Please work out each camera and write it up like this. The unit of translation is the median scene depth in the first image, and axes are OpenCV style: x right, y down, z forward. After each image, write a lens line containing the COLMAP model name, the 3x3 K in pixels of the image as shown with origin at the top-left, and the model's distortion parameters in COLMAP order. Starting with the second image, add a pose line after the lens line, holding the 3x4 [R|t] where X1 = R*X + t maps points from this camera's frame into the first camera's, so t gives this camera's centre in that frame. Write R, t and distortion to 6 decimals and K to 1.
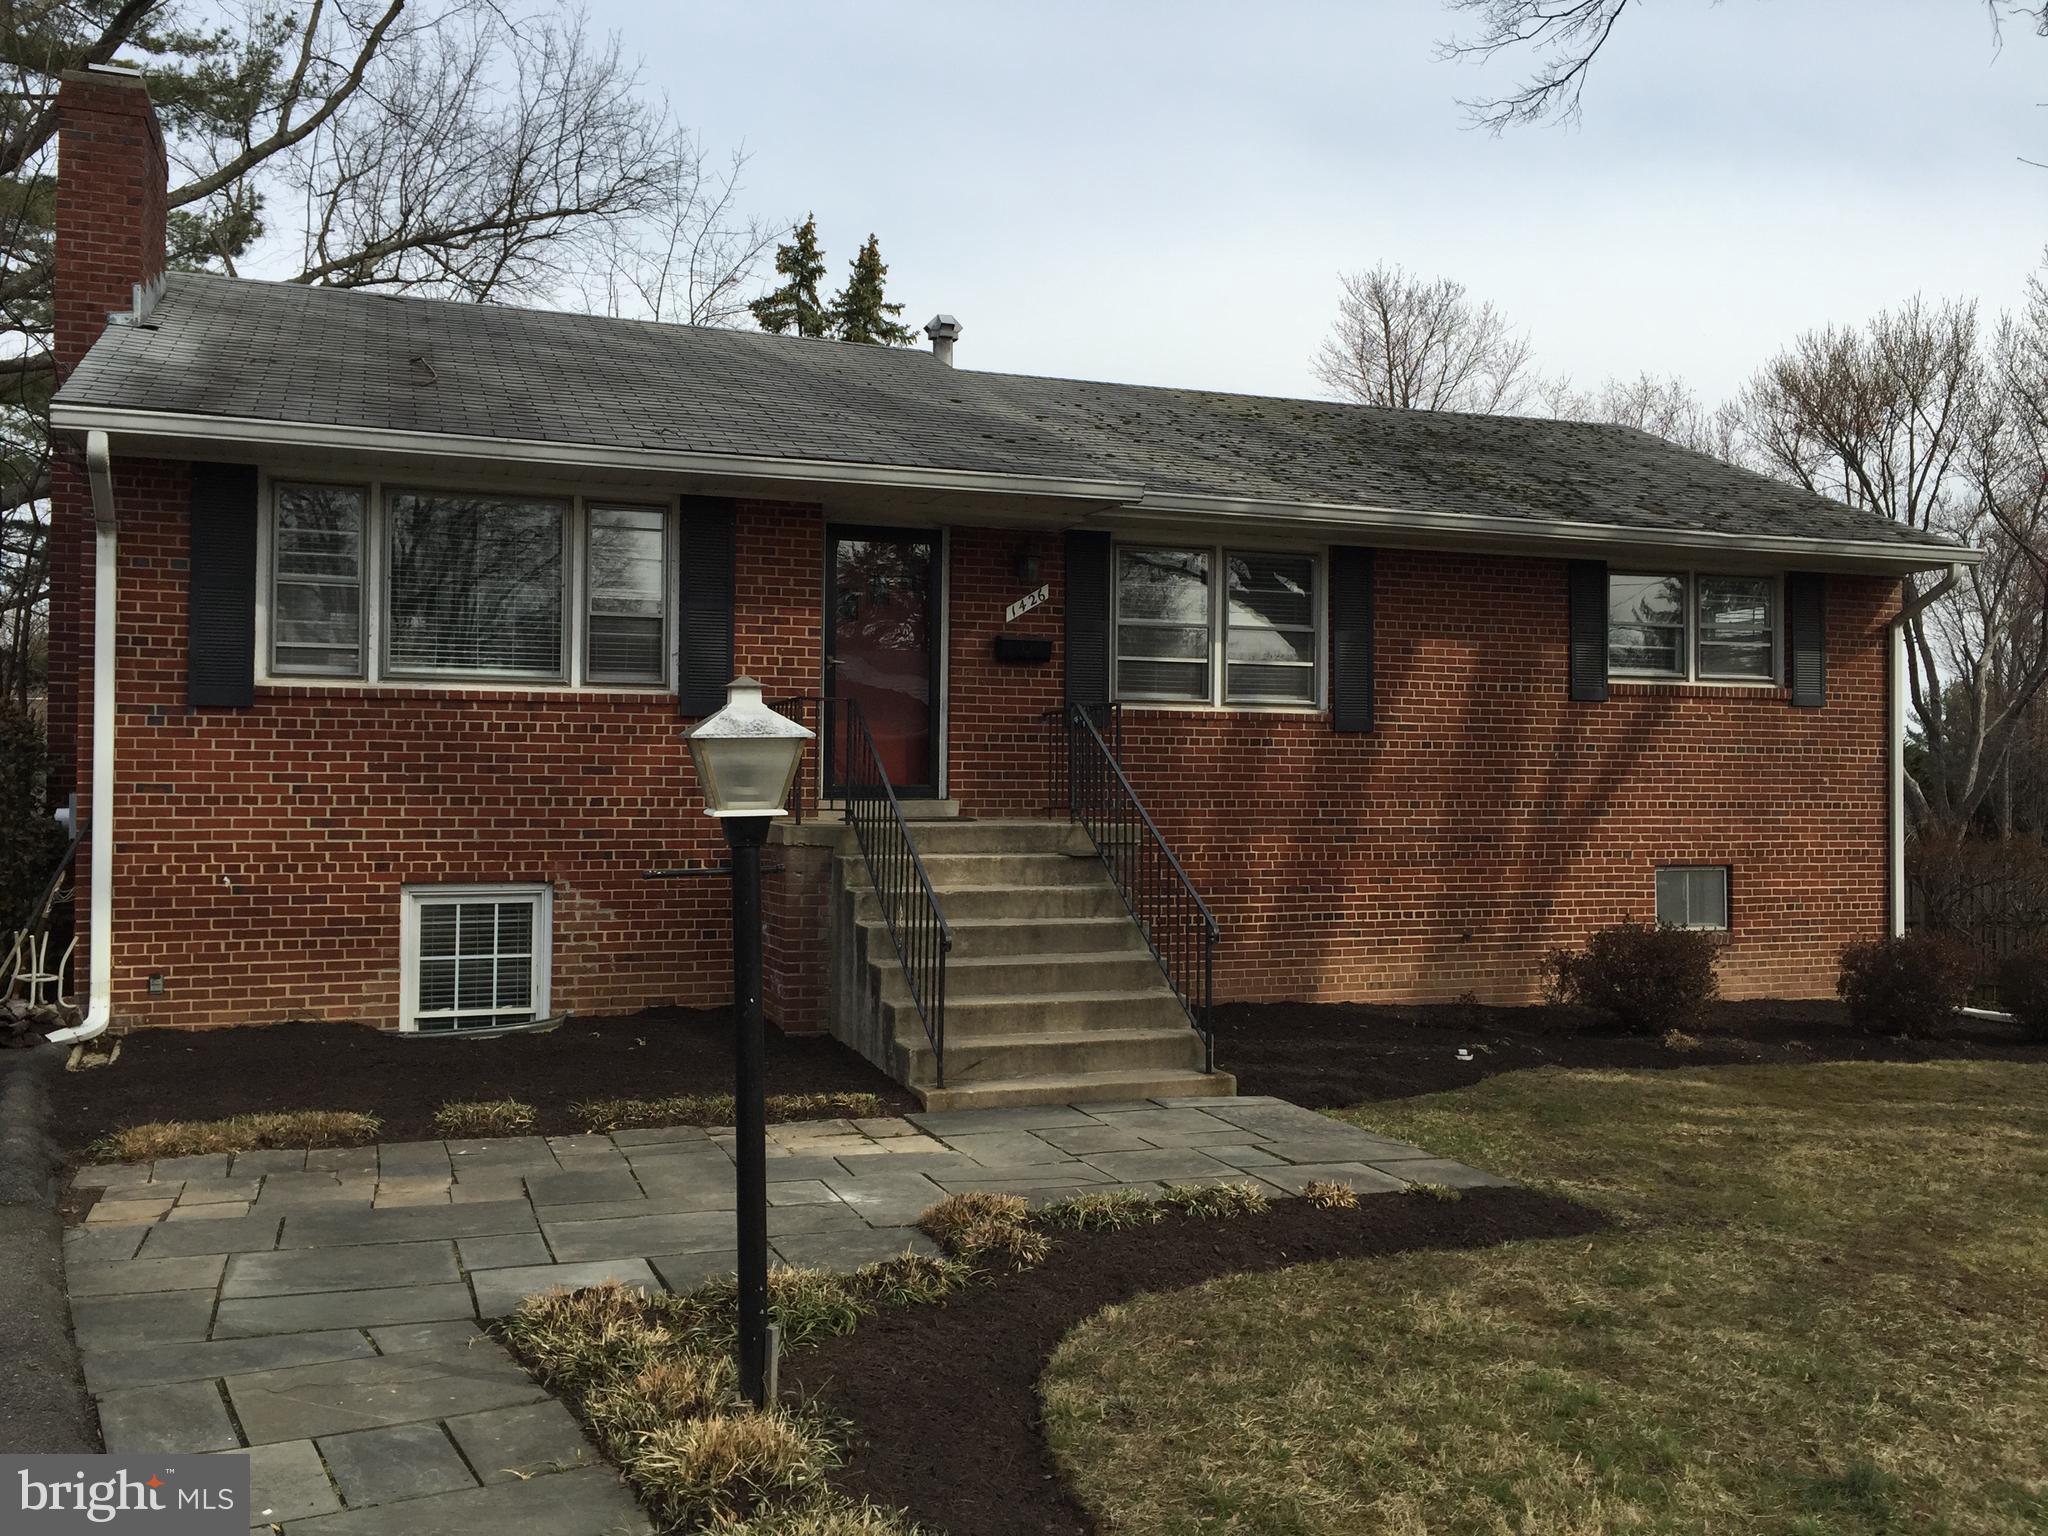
lens RADIAL K [[1751.2, 0, 1031.0], [0, 1751.2, 772.2], [0, 0, 1]] dist [0.063234, -0.092063]
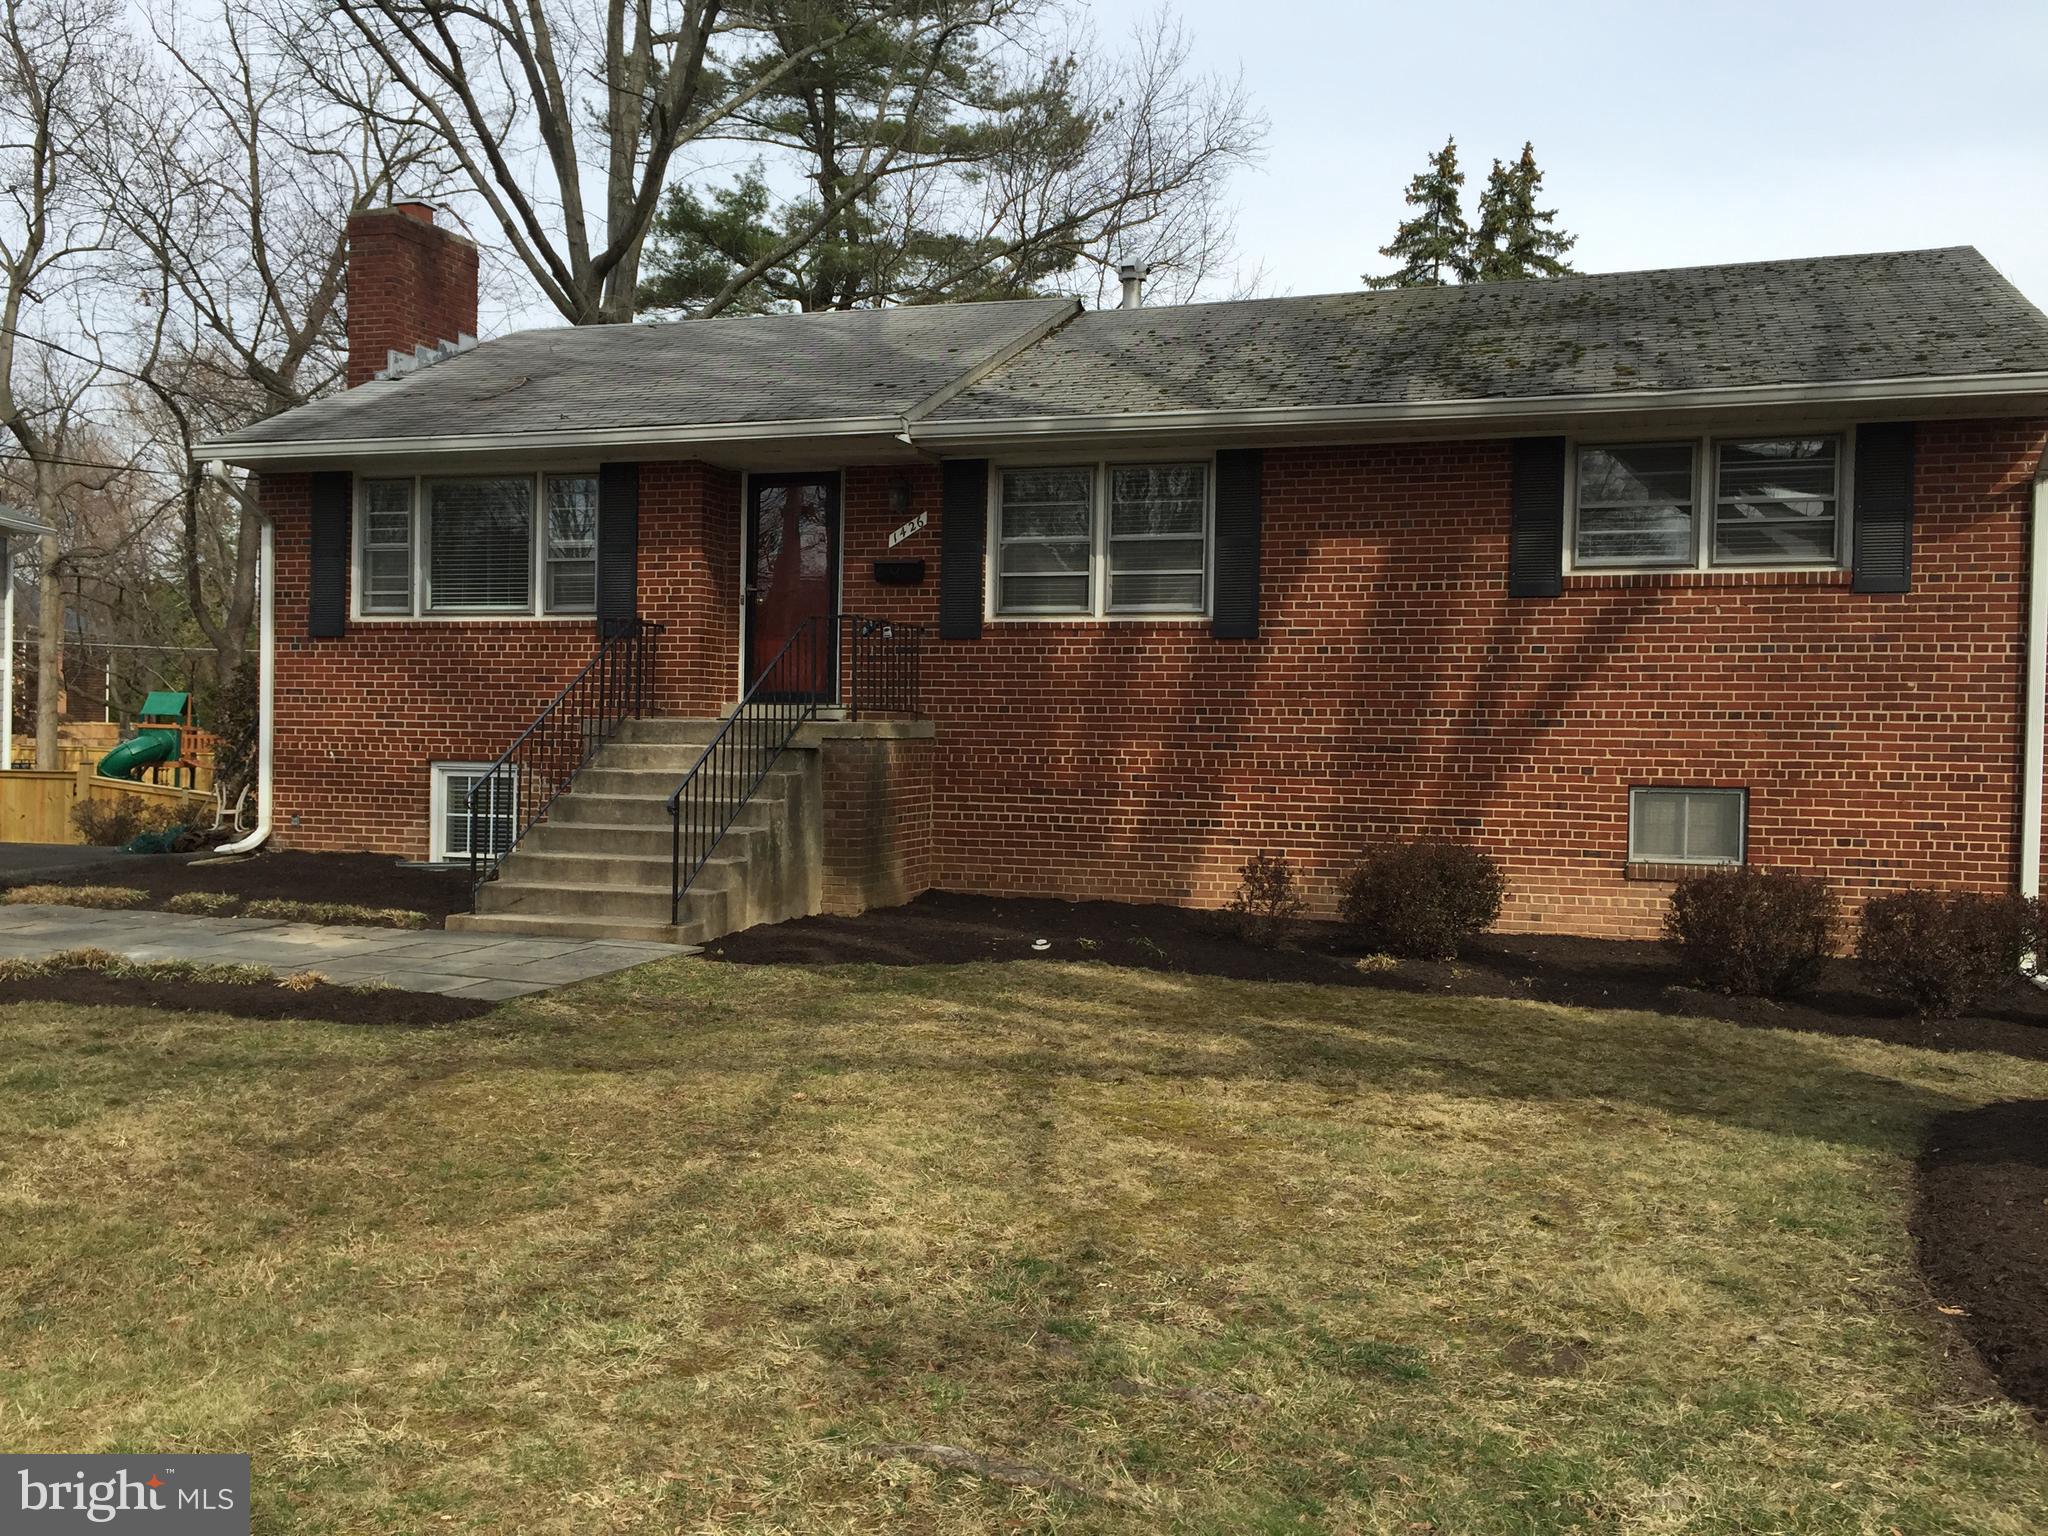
lens RADIAL K [[1751.2, 0, 1034.5], [0, 1751.2, 765.6], [0, 0, 1]] dist [0.063234, -0.092063]
pose [[0.784572, 0.019153, -0.619742, 0.707786], [-0.002406, 0.999609, 0.027847, 0.021595], [0.620033, -0.020357, 0.784312, 0.154019]]
